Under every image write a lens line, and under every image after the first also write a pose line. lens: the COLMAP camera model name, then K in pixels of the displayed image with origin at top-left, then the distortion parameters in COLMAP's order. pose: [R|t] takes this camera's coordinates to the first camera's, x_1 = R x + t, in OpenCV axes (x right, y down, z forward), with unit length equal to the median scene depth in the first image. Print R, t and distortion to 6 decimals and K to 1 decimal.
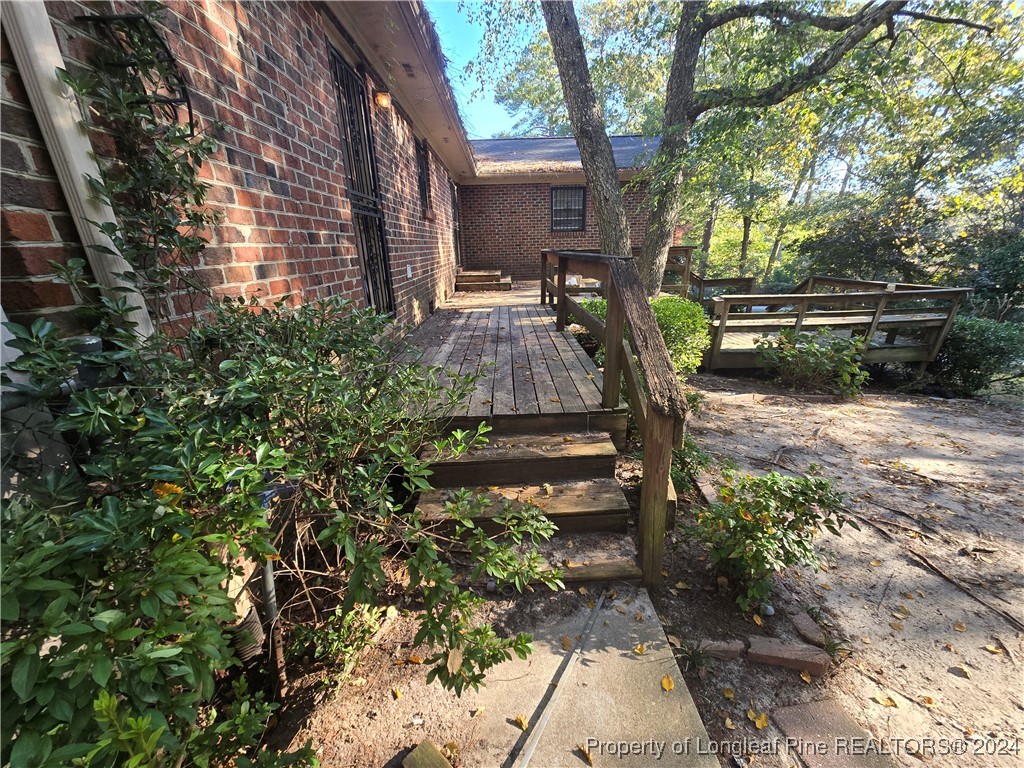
lens RADIAL K [[418.7, 0, 521.6], [0, 418.7, 387.0], [0, 0, 1]] dist [-0.001190, 0.001670]
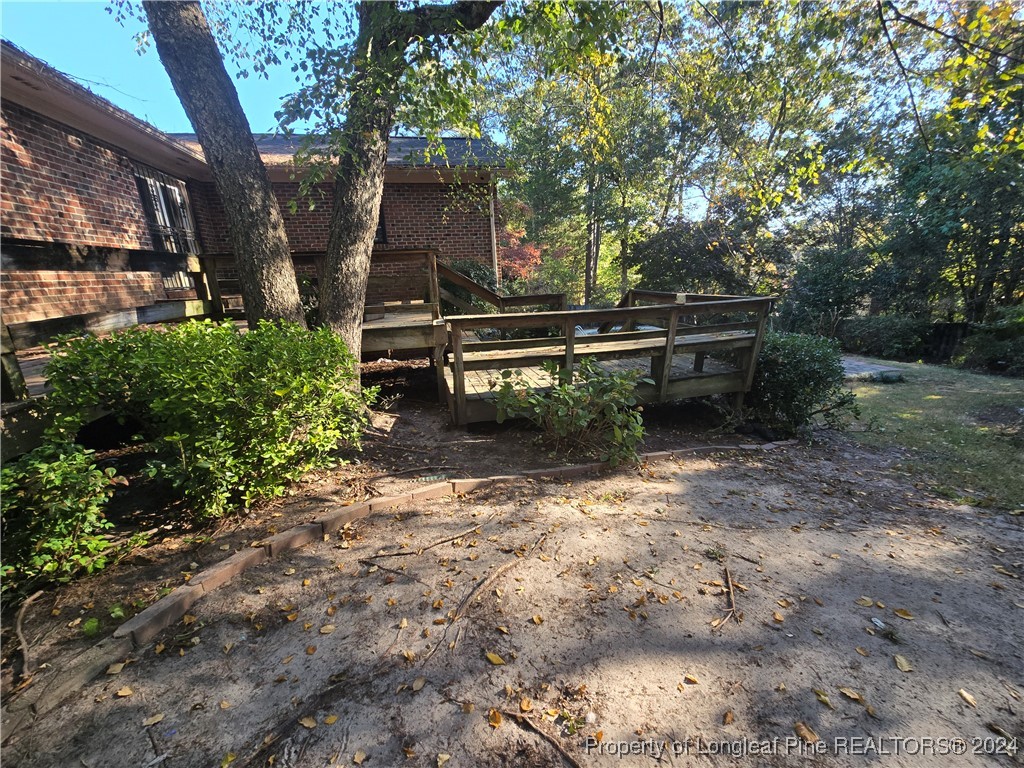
lens RADIAL K [[418.7, 0, 521.5], [0, 418.7, 388.6], [0, 0, 1]] dist [-0.001190, 0.001670]
pose [[0.980269, -0.064063, 0.186997, 0.450310], [0.074484, 0.996006, -0.049234, -0.062856], [-0.183096, 0.062191, 0.981126, 0.333432]]
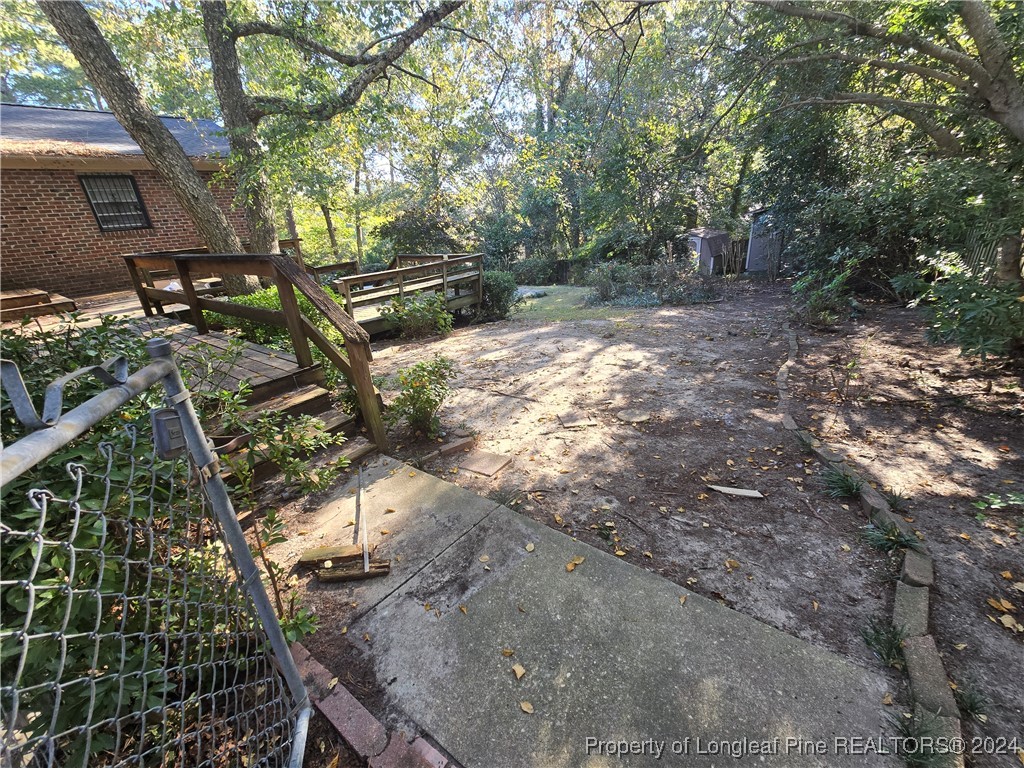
lens RADIAL K [[418.7, 0, 518.3], [0, 418.7, 388.8], [0, 0, 1]] dist [-0.001190, 0.001670]
pose [[0.644337, -0.318584, 0.695222, -0.125394], [0.297189, 0.941954, 0.156211, 0.043676], [-0.704633, 0.105960, 0.701616, -0.166267]]
